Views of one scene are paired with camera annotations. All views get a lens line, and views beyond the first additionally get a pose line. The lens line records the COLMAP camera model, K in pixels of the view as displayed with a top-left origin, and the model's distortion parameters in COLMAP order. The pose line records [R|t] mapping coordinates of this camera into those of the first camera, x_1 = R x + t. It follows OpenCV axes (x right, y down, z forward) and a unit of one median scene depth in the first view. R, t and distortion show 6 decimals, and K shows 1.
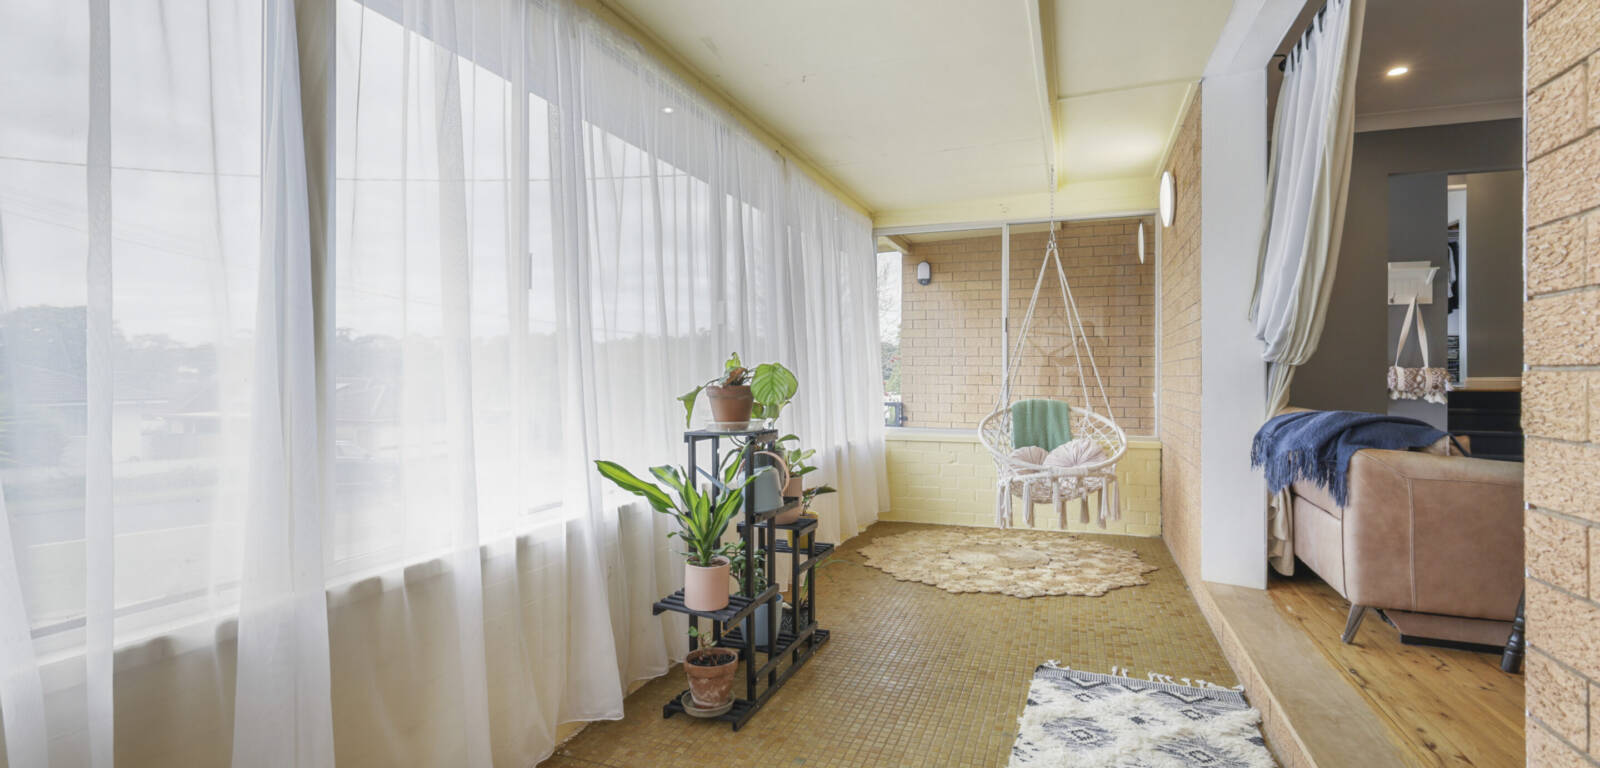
lens RADIAL K [[701.1, 0, 799.3], [0, 701.1, 366.9], [0, 0, 1]] dist [0.001115, 0.000235]
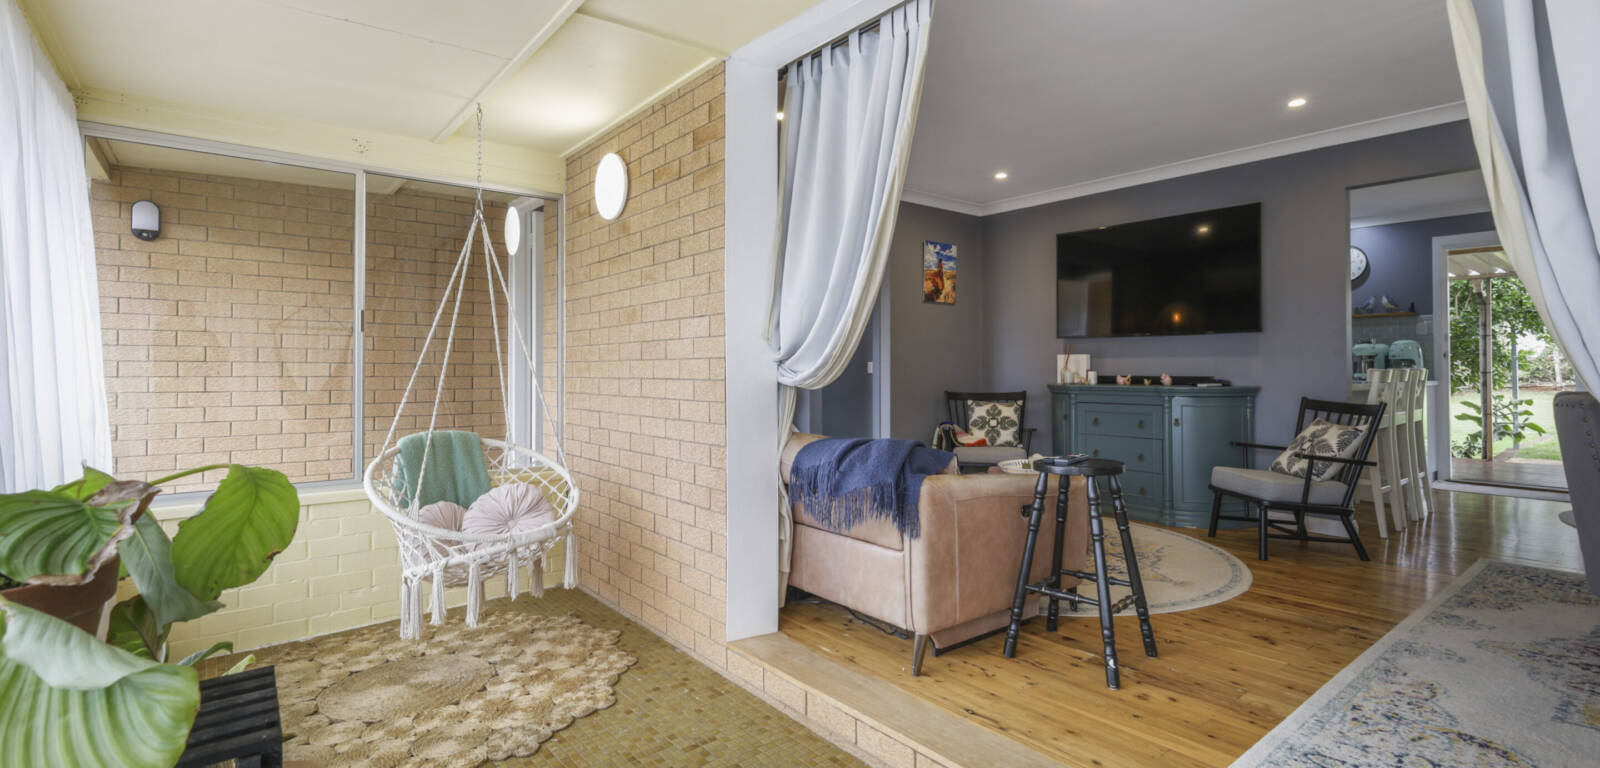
lens RADIAL K [[728.2, 0, 818.8], [0, 728.2, 366.1], [0, 0, 1]] dist [-0.000892, -0.000221]
pose [[0.510914, 0.000478, 0.859632, -0.133694], [-0.004418, 0.999988, 0.002070, -0.034561], [-0.859621, -0.004856, 0.510910, 0.465088]]
